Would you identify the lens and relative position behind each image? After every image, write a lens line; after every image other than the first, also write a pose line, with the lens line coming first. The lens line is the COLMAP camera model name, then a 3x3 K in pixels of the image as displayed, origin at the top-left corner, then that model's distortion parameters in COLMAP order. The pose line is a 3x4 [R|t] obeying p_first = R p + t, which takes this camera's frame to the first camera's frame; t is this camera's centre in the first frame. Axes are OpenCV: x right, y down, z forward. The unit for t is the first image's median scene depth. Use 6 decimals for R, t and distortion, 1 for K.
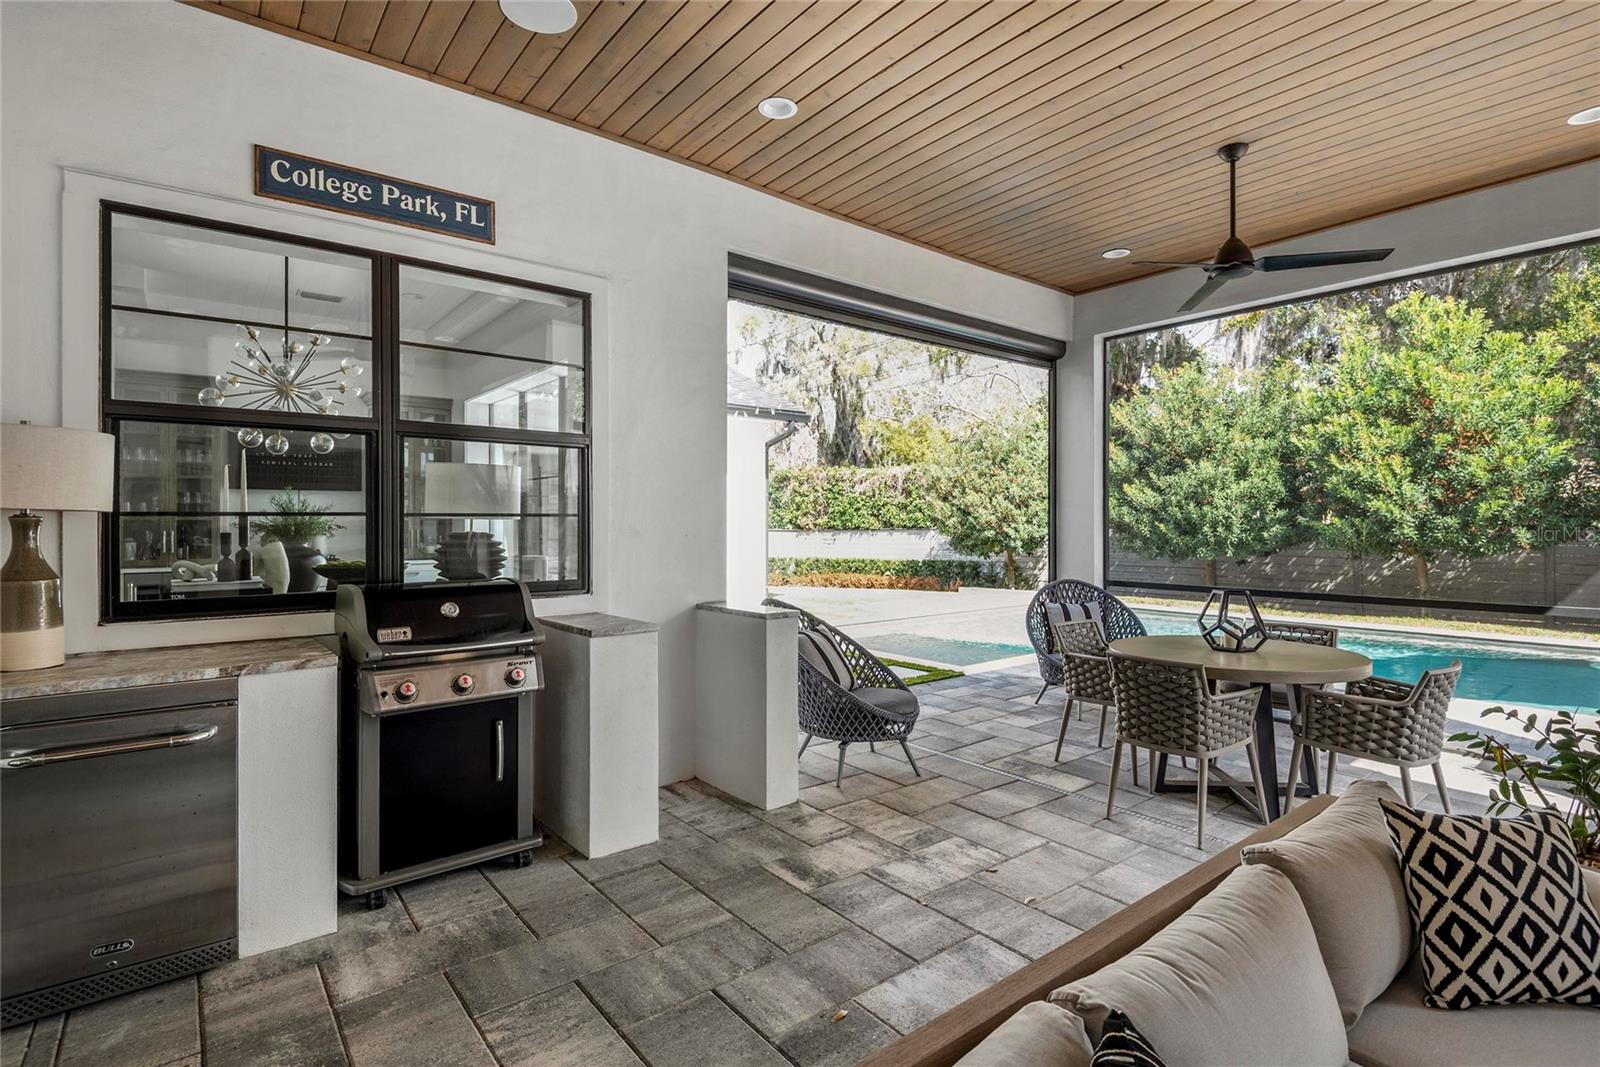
lens RADIAL K [[747.5, 0, 806.9], [0, 747.5, 520.1], [0, 0, 1]] dist [-0.000458, 0.000046]
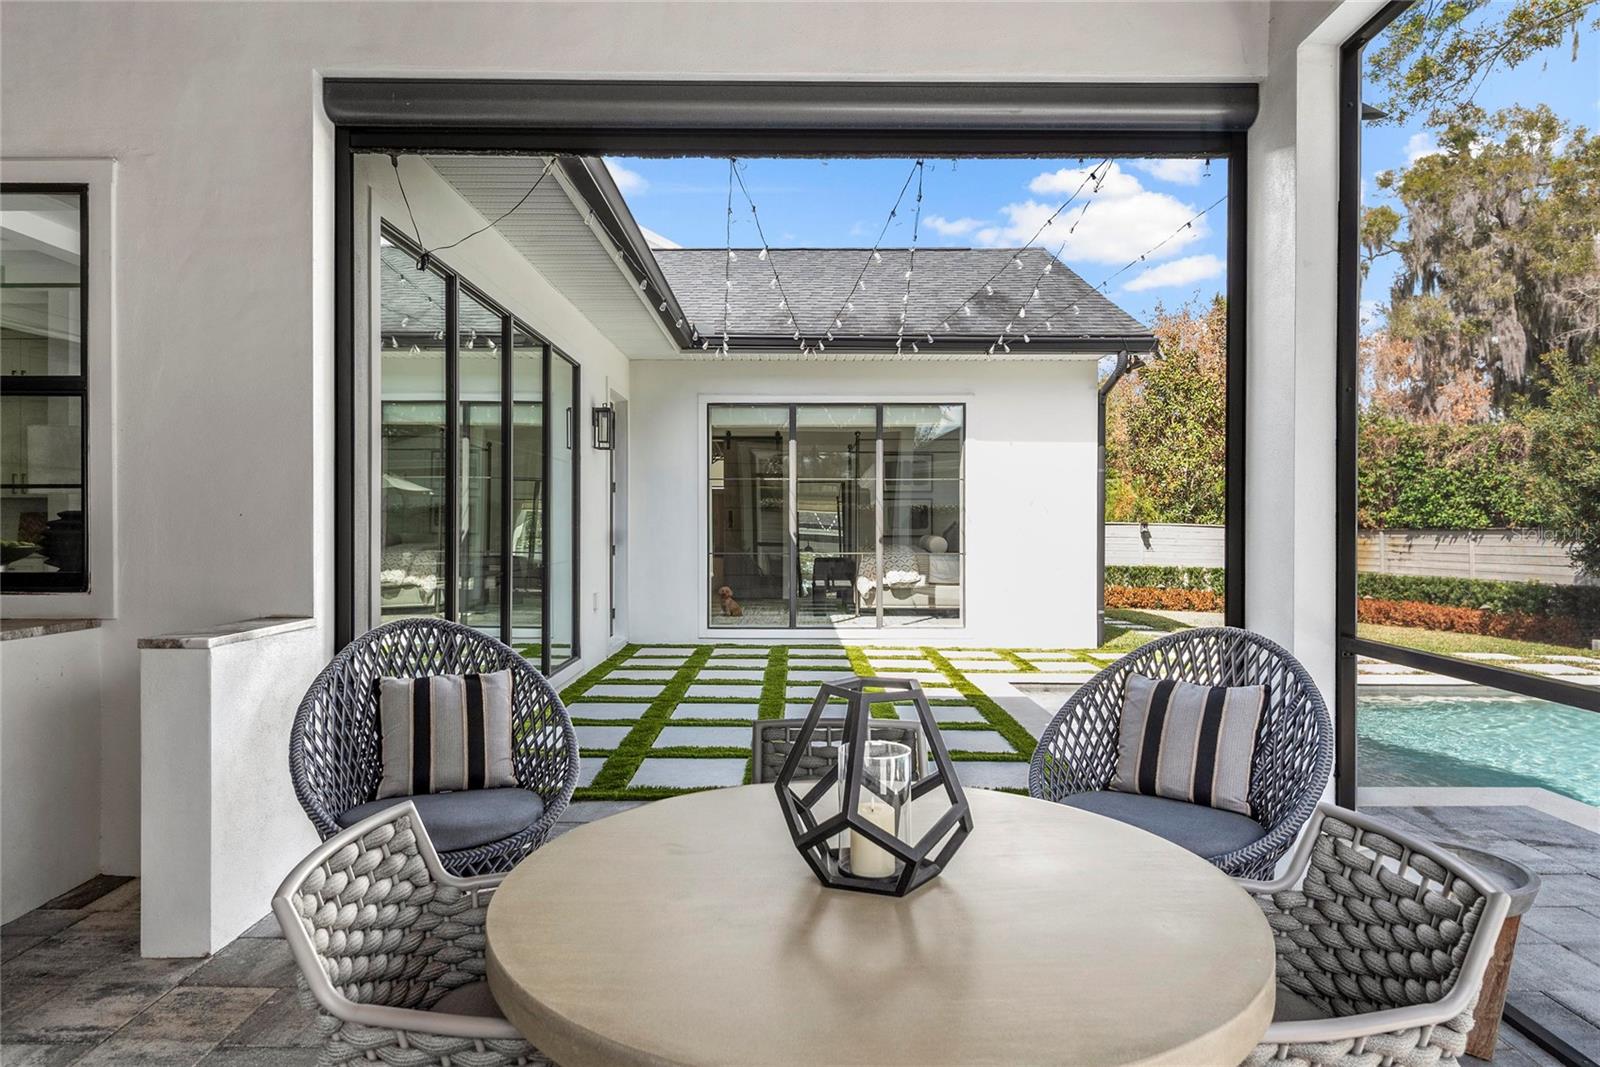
lens RADIAL K [[923.5, 0, 800.0], [0, 923.5, 533.5], [0, 0, 1]] dist [-0.004891, -0.000773]
pose [[0.785102, 0.012351, -0.619243, 0.122445], [-0.001223, 0.999830, 0.018392, 0.003244], [0.619365, -0.013683, 0.784984, 0.107788]]
